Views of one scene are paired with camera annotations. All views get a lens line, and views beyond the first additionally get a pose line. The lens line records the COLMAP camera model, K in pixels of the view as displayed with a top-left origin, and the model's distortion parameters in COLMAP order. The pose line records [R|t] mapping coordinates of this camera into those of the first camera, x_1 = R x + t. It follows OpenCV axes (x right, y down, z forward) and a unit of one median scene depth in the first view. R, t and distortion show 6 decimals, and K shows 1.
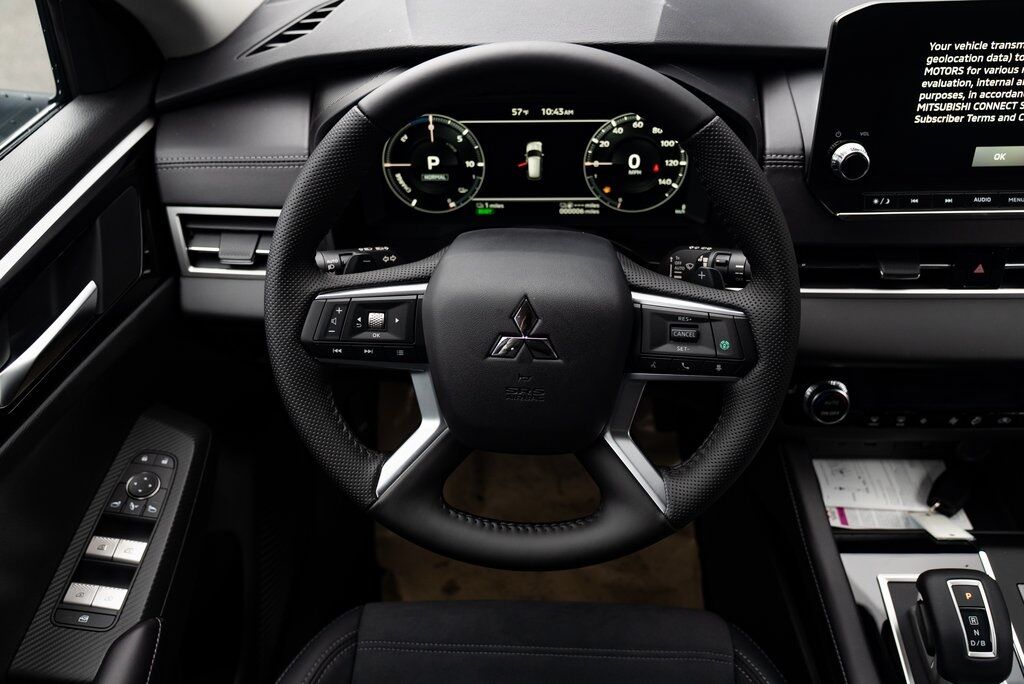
lens RADIAL K [[815.3, 0, 512.1], [0, 815.3, 335.5], [0, 0, 1]] dist [-0.009962, 0.001930]
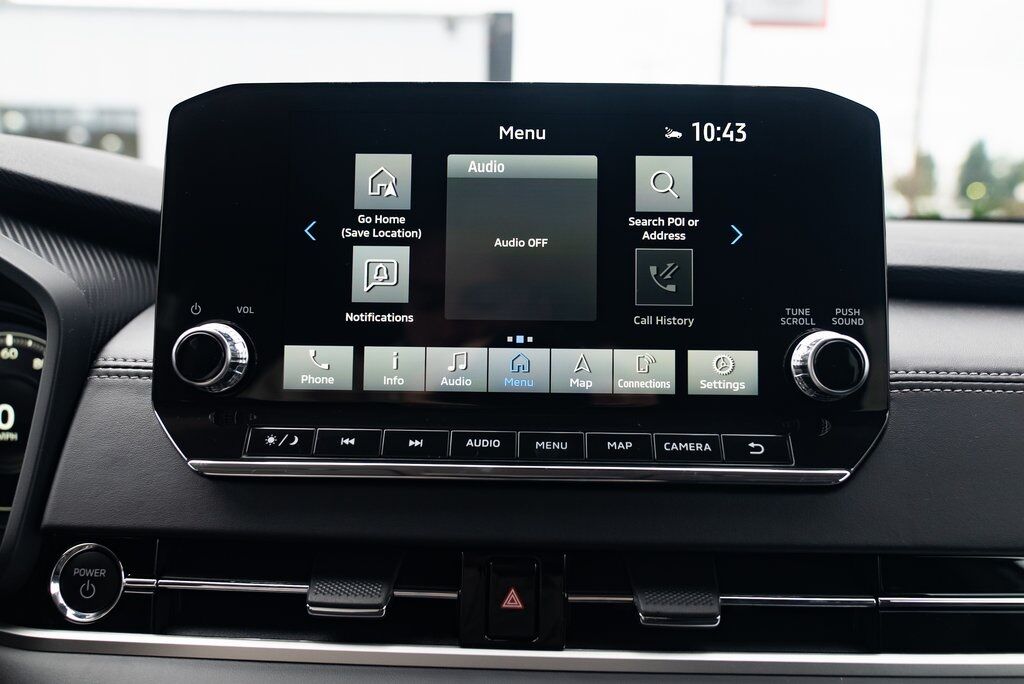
lens RADIAL K [[795.8, 0, 515.6], [0, 795.8, 336.5], [0, 0, 1]] dist [-0.013969, -0.003967]
pose [[0.999108, 0.040473, 0.012058, 0.513818], [-0.027720, 0.843912, -0.535765, 0.032087], [-0.031860, 0.534953, 0.844281, 0.484309]]
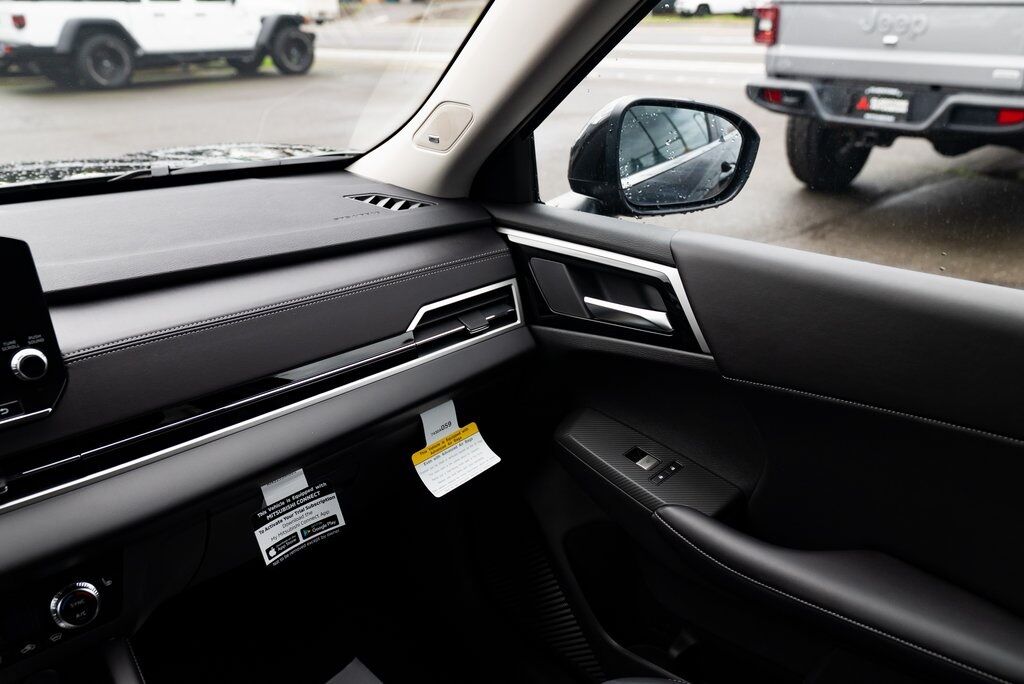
lens RADIAL K [[882.7, 0, 512.0], [0, 882.7, 342.0], [0, 0, 1]] dist [-0.008038, 0.013052]
pose [[0.751053, -0.234020, 0.617377, 0.478159], [0.426403, 0.885840, -0.182946, 0.220674], [-0.504084, 0.400653, 0.765099, -0.243742]]
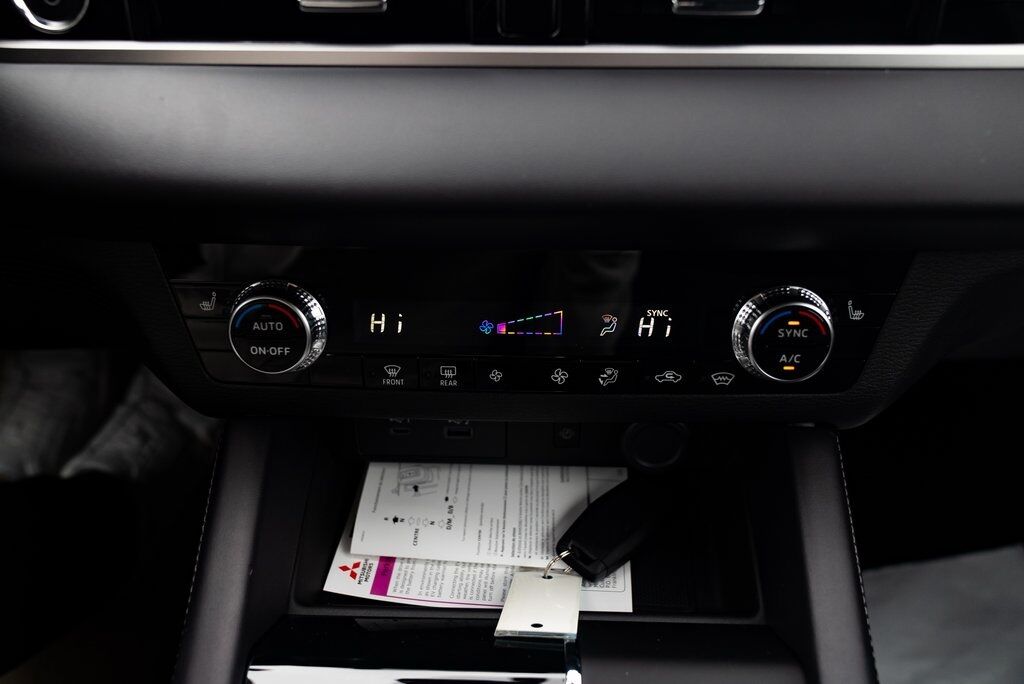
lens RADIAL K [[795.8, 0, 515.6], [0, 795.8, 336.5], [0, 0, 1]] dist [-0.013969, -0.003967]
pose [[0.999726, 0.016249, 0.016852, 0.513407], [-0.015630, 0.999221, -0.036234, 0.099846], [-0.017428, 0.035960, 0.999201, 0.549575]]
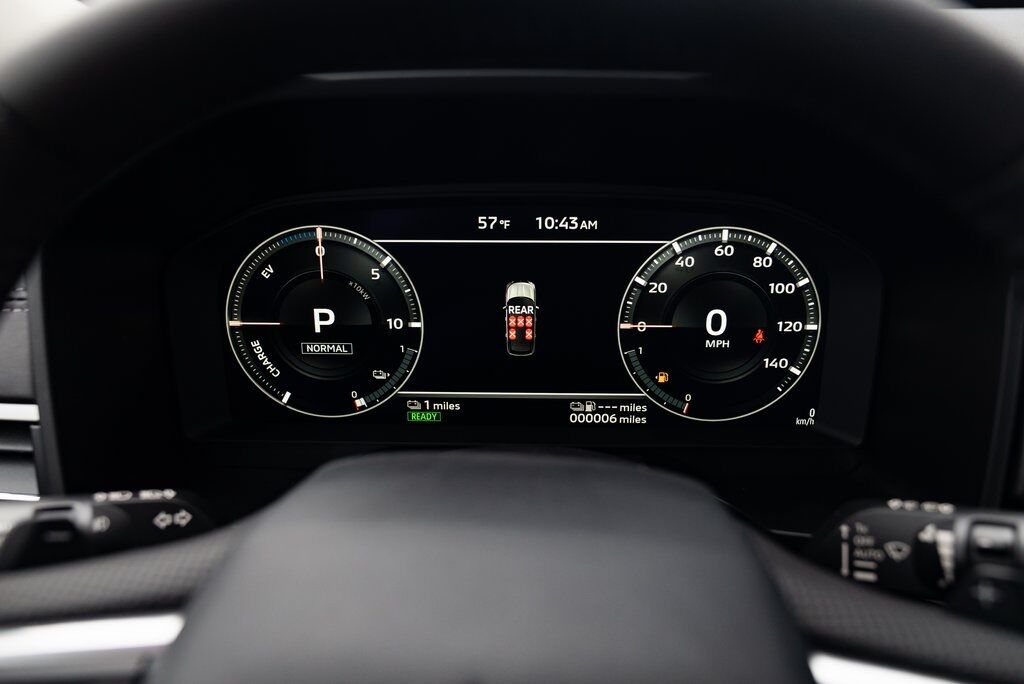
lens RADIAL K [[839.9, 0, 512.0], [0, 839.9, 342.0], [0, 0, 1]] dist [-0.005637, 0.000255]
pose [[0.999852, 0.015111, 0.008248, 0.017937], [-0.012542, 0.967587, -0.252225, -0.068416], [-0.011792, 0.252084, 0.967633, 0.501619]]
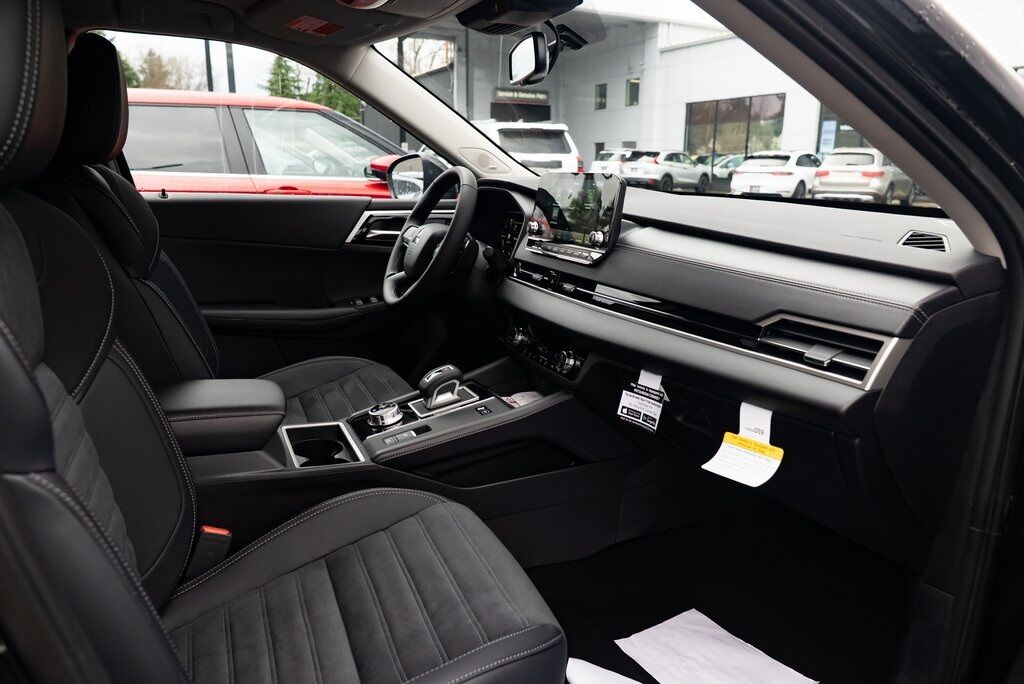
lens RADIAL K [[693.9, 0, 512.0], [0, 693.9, 342.0], [0, 0, 1]] dist [-0.041062, 0.025578]
pose [[0.424876, 0.241177, -0.872533, 2.050503], [-0.577228, 0.814667, -0.055897, 0.212361], [0.697343, 0.527400, 0.485347, 0.049055]]
